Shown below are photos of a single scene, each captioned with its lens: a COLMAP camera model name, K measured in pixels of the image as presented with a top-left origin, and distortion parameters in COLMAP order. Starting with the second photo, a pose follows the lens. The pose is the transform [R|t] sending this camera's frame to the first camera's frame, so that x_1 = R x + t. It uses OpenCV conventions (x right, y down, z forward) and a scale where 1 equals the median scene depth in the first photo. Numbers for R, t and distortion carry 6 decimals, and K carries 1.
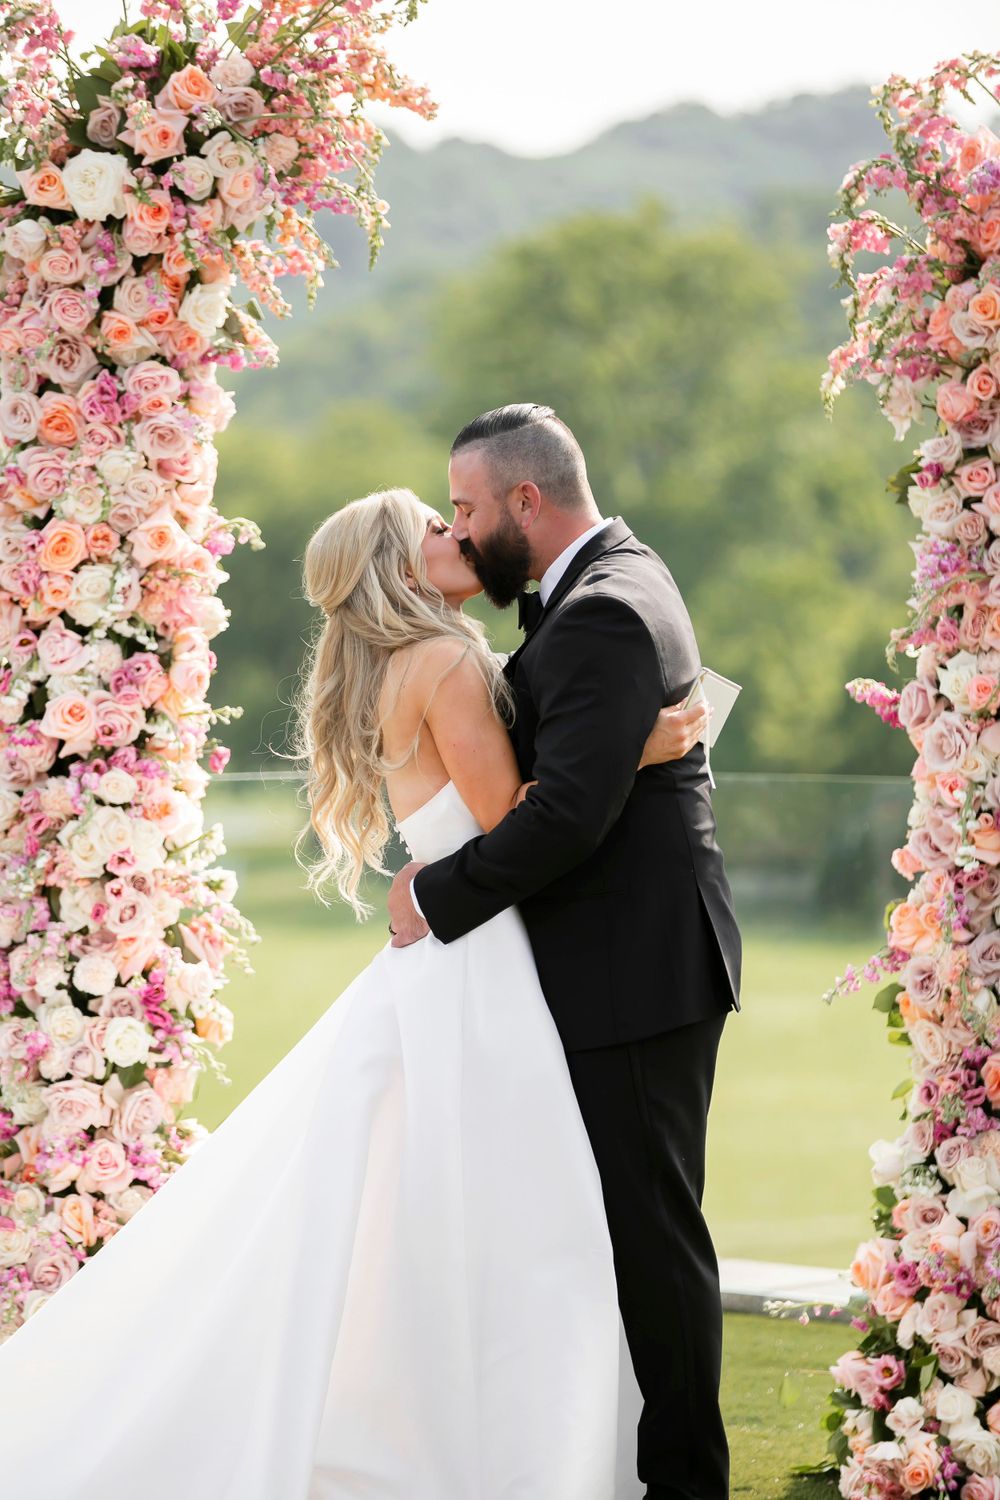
lens RADIAL K [[7371.3, 0, 470.9], [0, 7371.3, 768.1], [0, 0, 1]] dist [0.929284, 0.000000]
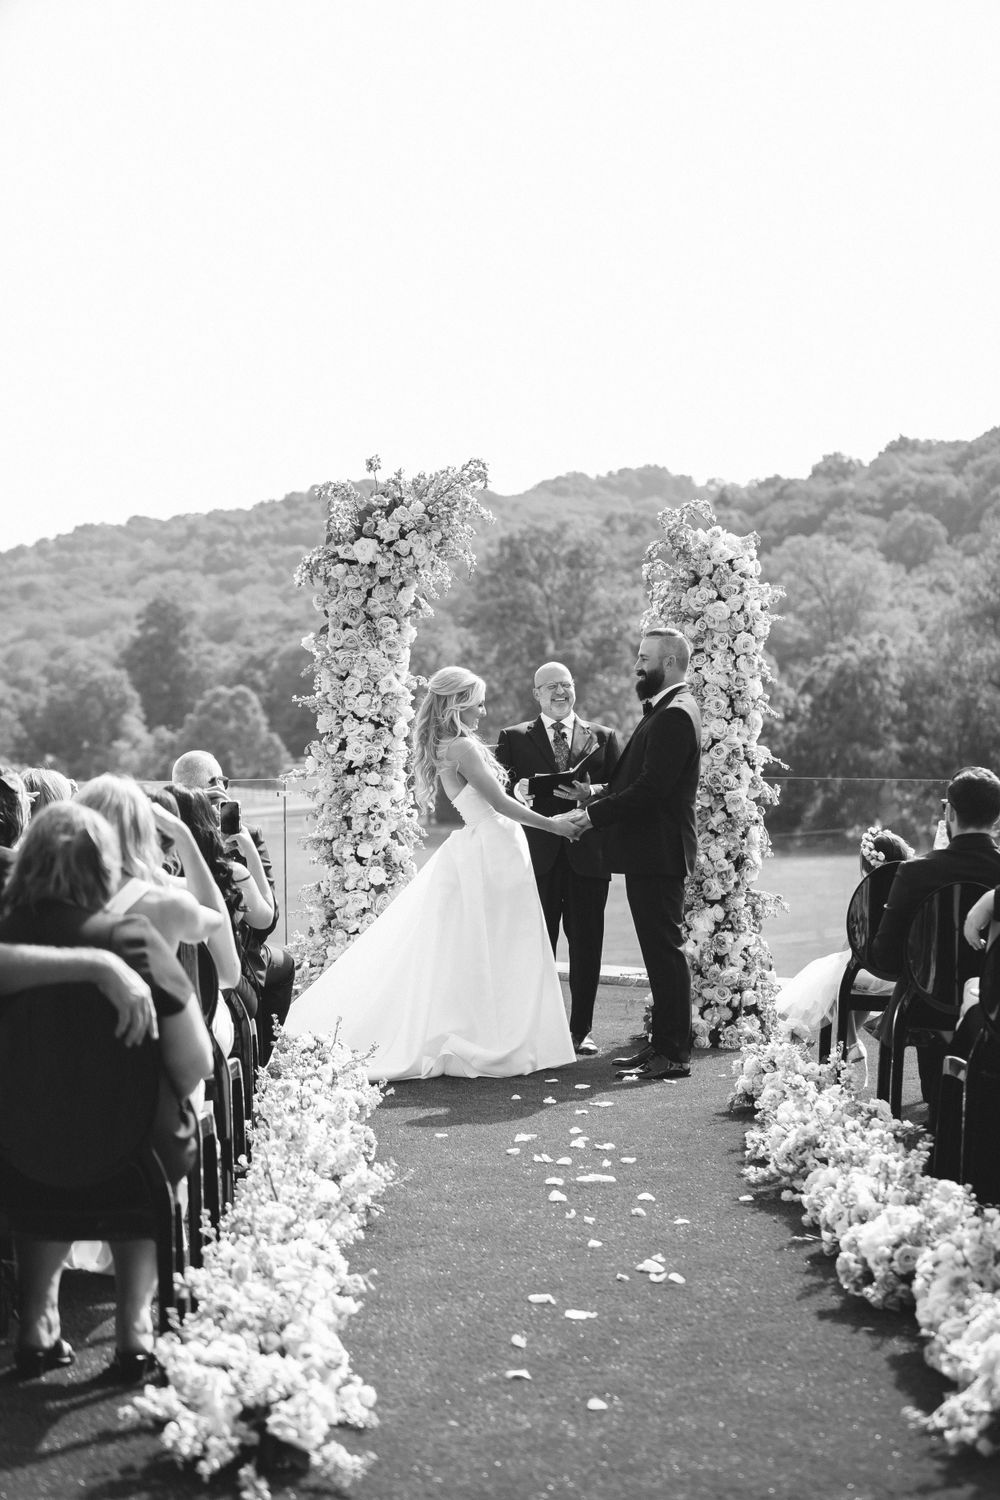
lens RADIAL K [[3481.1, 0, 491.6], [0, 3481.1, 763.4], [0, 0, 1]] dist [-0.365126, 0.000000]
pose [[0.999978, -0.003130, 0.005850, -0.013099], [0.003148, 0.999990, -0.003081, 0.001100], [-0.005840, 0.003100, 0.999978, -0.234226]]
